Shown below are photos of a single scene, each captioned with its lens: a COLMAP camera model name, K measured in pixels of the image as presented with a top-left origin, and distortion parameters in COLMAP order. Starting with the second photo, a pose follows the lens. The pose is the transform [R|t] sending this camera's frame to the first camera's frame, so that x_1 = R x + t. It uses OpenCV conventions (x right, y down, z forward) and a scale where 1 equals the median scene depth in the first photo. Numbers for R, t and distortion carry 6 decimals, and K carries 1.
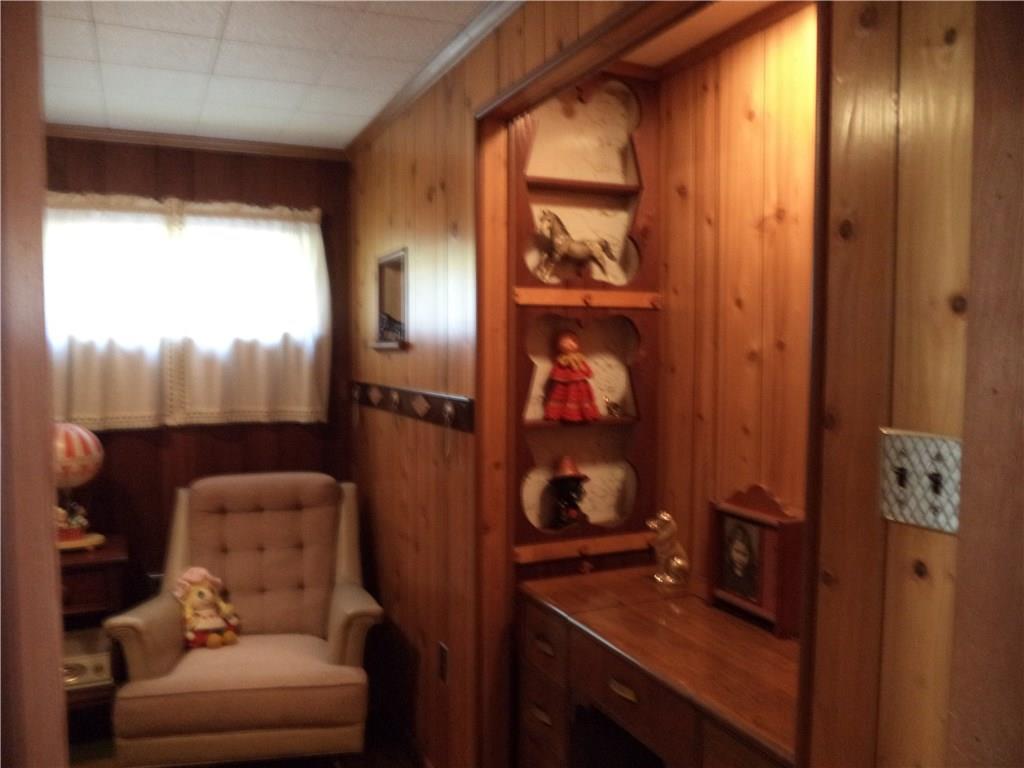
lens RADIAL K [[804.1, 0, 512.1], [0, 804.1, 389.7], [0, 0, 1]] dist [-0.050210, -0.007498]
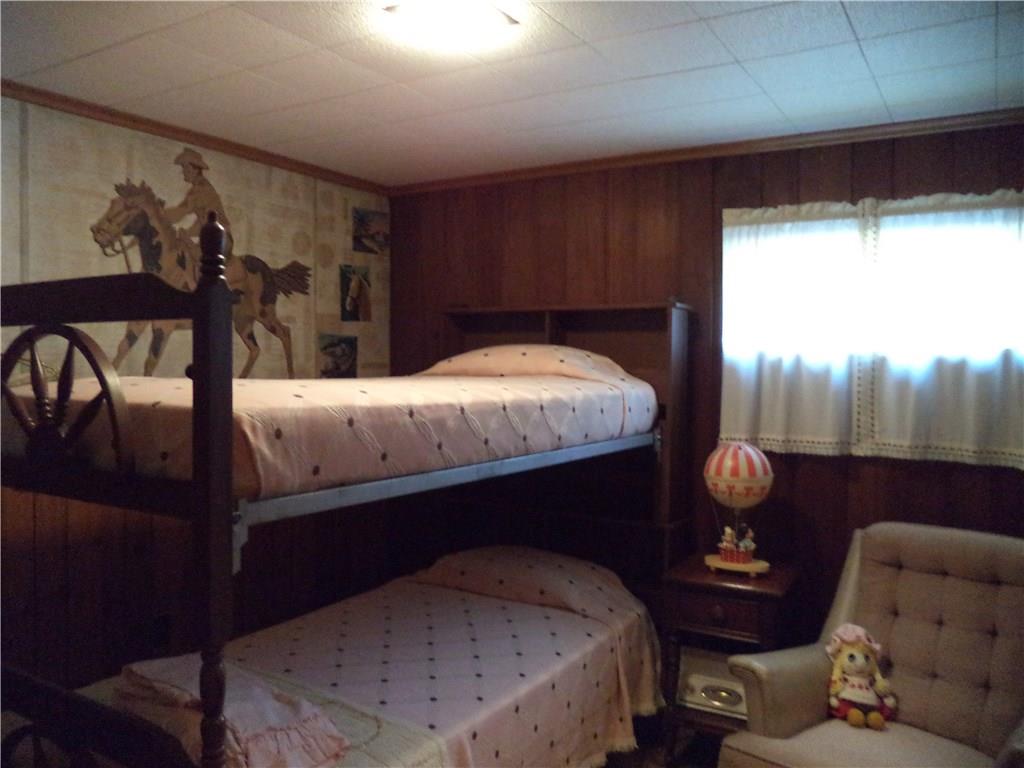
lens RADIAL K [[804.1, 0, 518.0], [0, 804.1, 373.5], [0, 0, 1]] dist [-0.050210, -0.007498]
pose [[0.545882, 0.018888, -0.837649, 0.108878], [-0.066464, 0.997572, -0.020819, -0.002746], [0.835222, 0.067038, 0.545811, 0.214510]]
